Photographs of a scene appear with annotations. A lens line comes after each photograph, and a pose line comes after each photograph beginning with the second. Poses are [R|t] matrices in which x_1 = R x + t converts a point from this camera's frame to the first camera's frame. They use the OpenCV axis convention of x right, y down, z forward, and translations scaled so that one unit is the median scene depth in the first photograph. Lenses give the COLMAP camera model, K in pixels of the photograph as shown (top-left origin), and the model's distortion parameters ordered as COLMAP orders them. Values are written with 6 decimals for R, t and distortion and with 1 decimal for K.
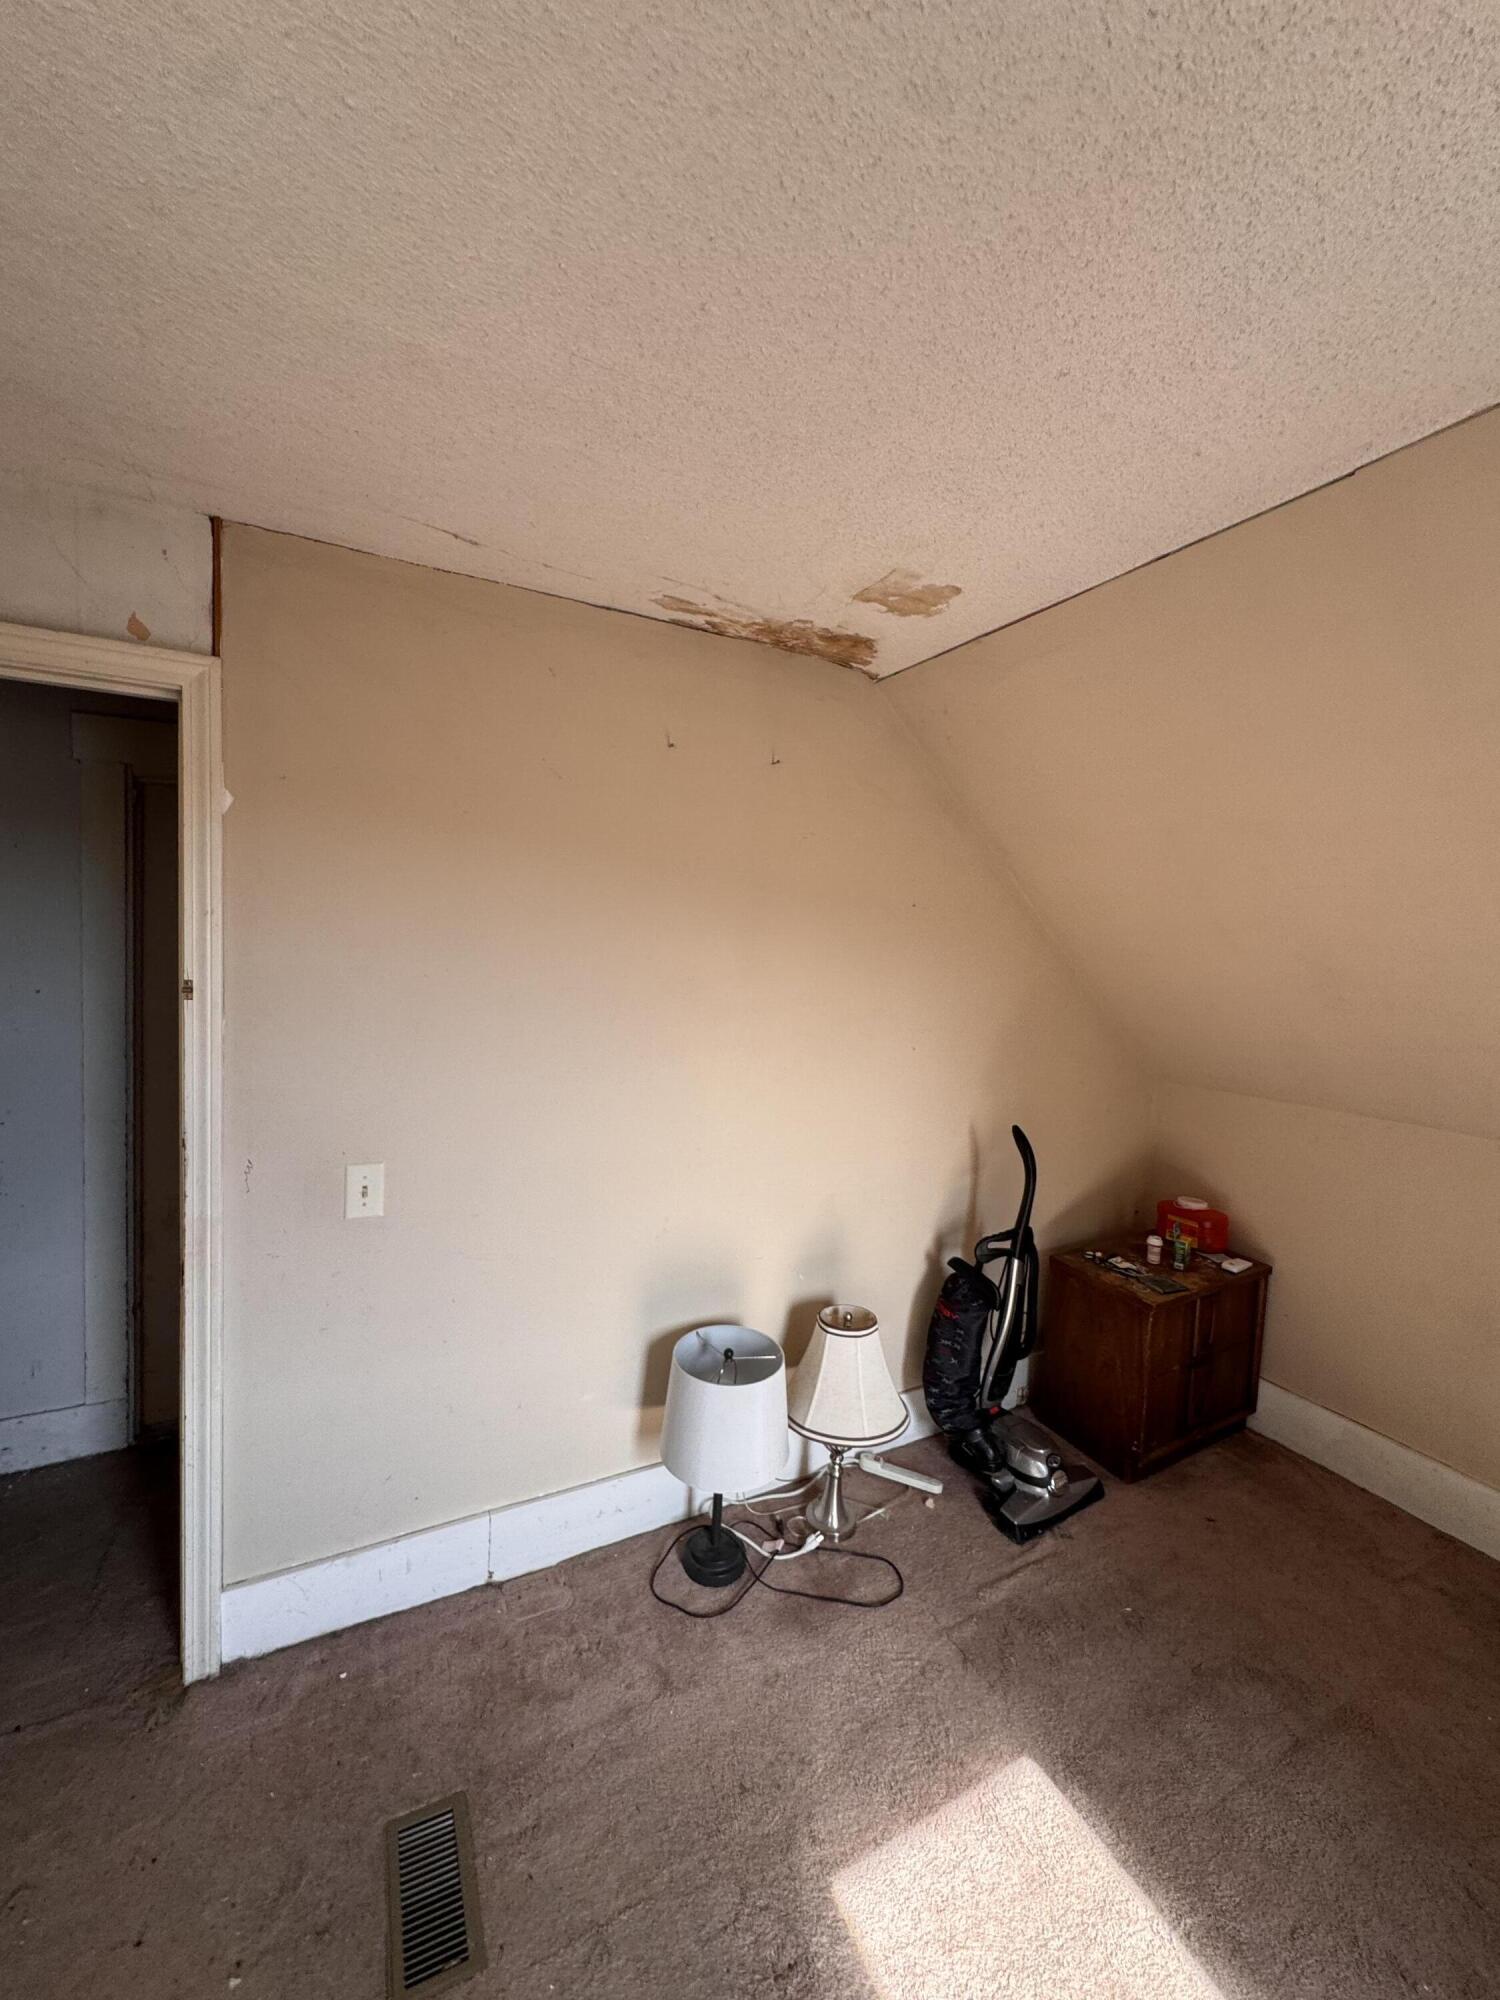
lens RADIAL K [[807.0, 0, 748.4], [0, 807.0, 1001.6], [0, 0, 1]] dist [-0.002166, -0.000018]
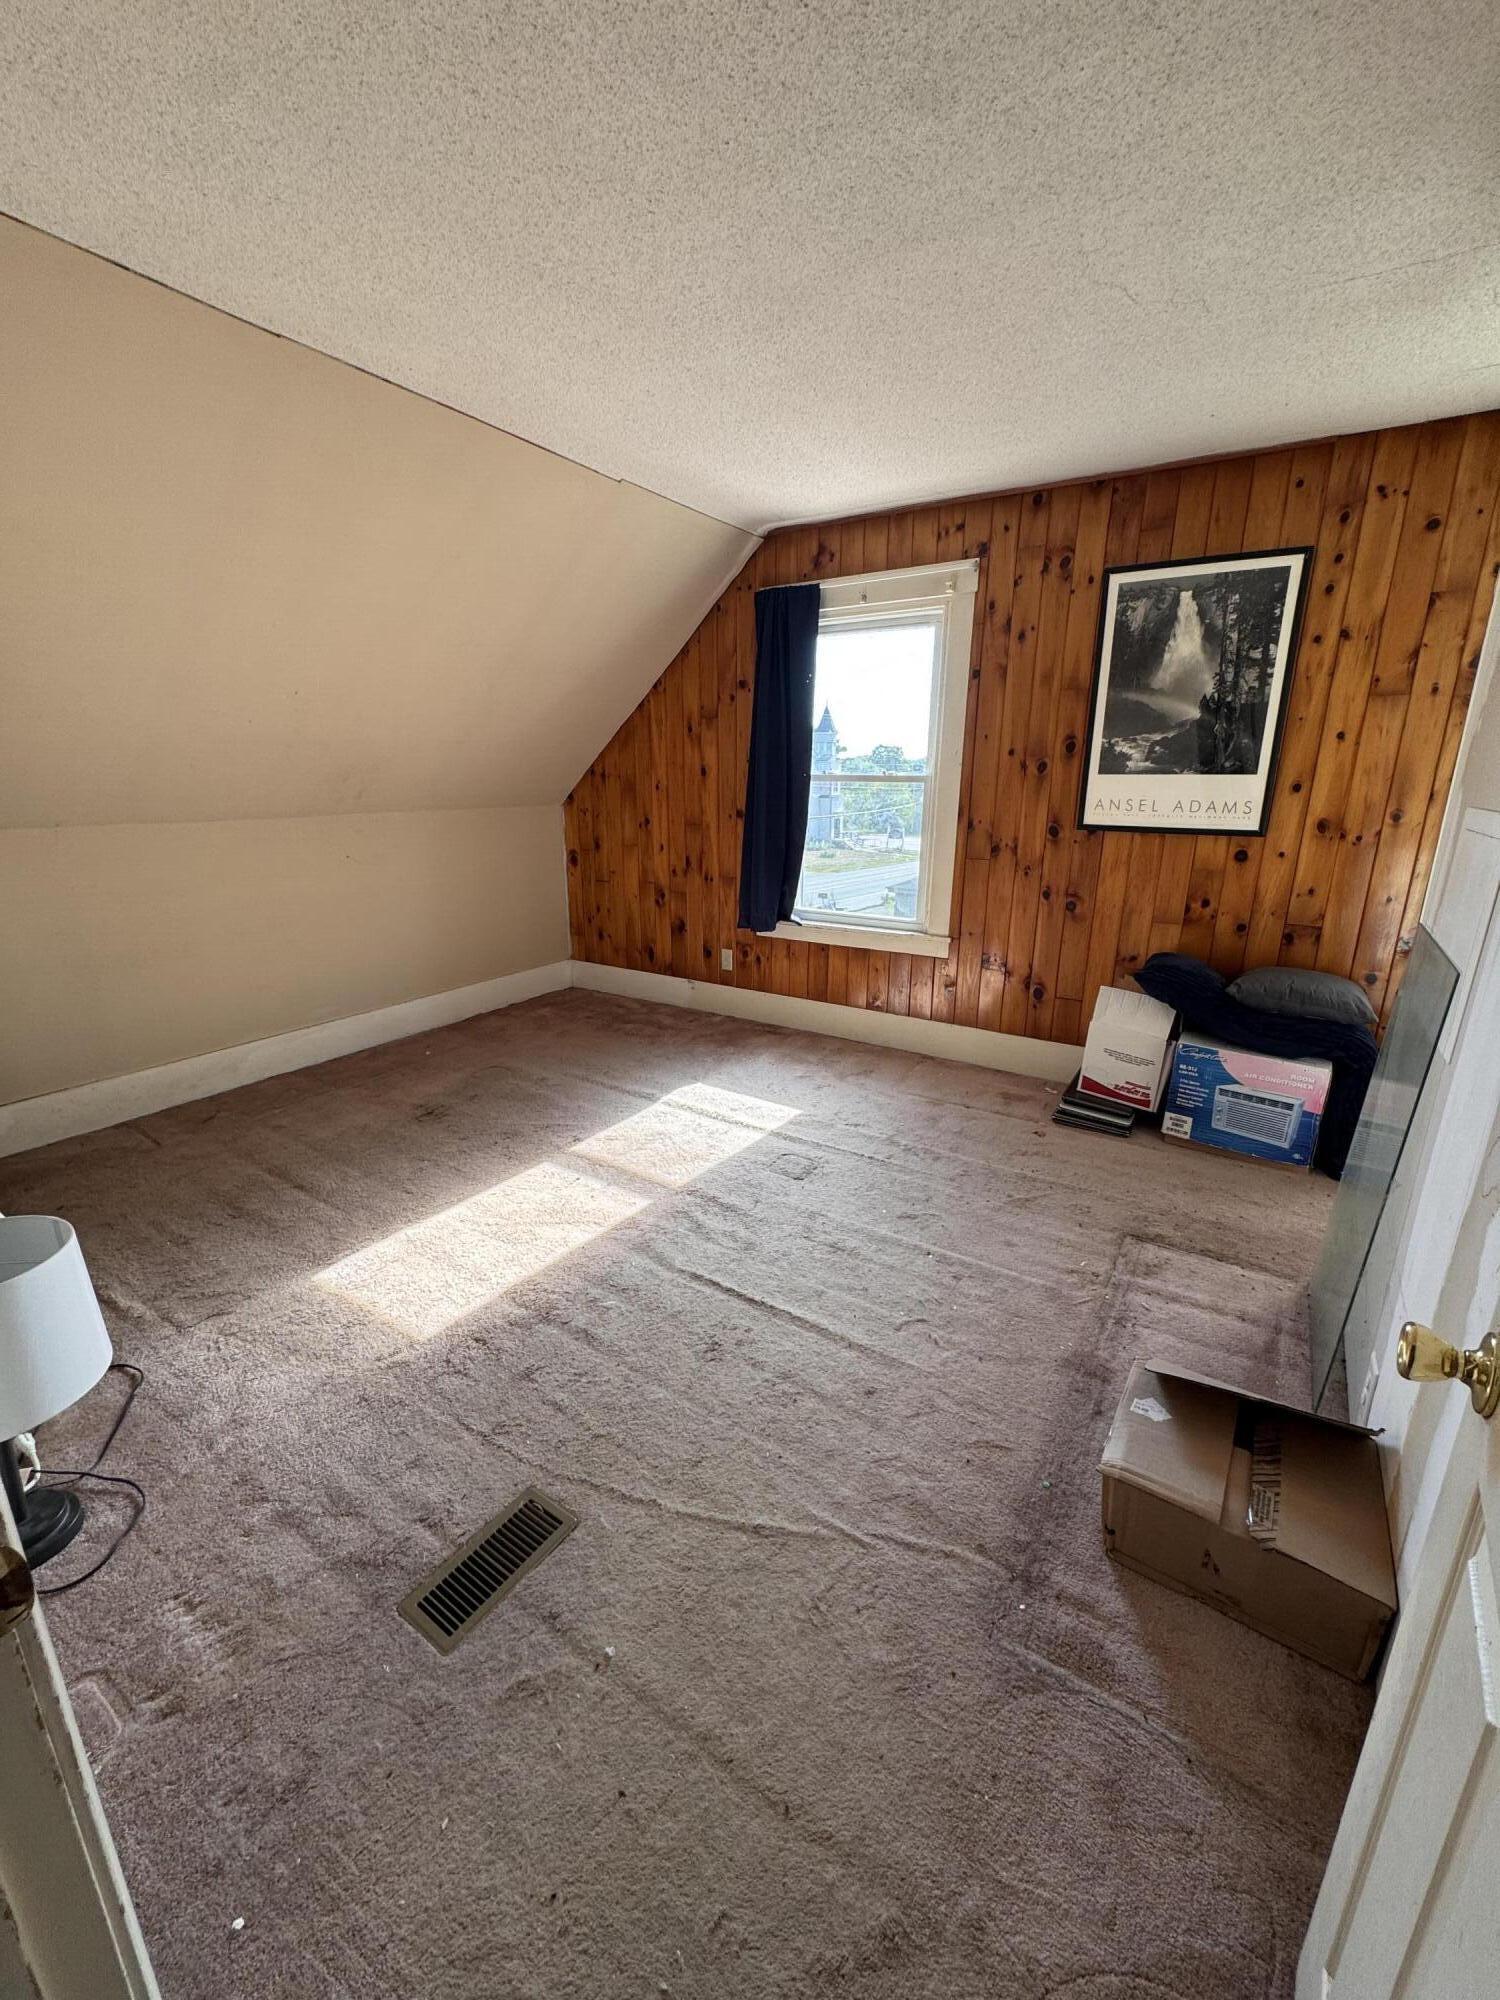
lens RADIAL K [[807.0, 0, 750.8], [0, 807.0, 1001.1], [0, 0, 1]] dist [-0.002166, -0.000018]
pose [[-0.496449, -0.270145, 0.824961, -1.066721], [0.032973, 0.943789, 0.328900, 0.054301], [-0.867439, 0.190483, -0.459636, 0.904806]]
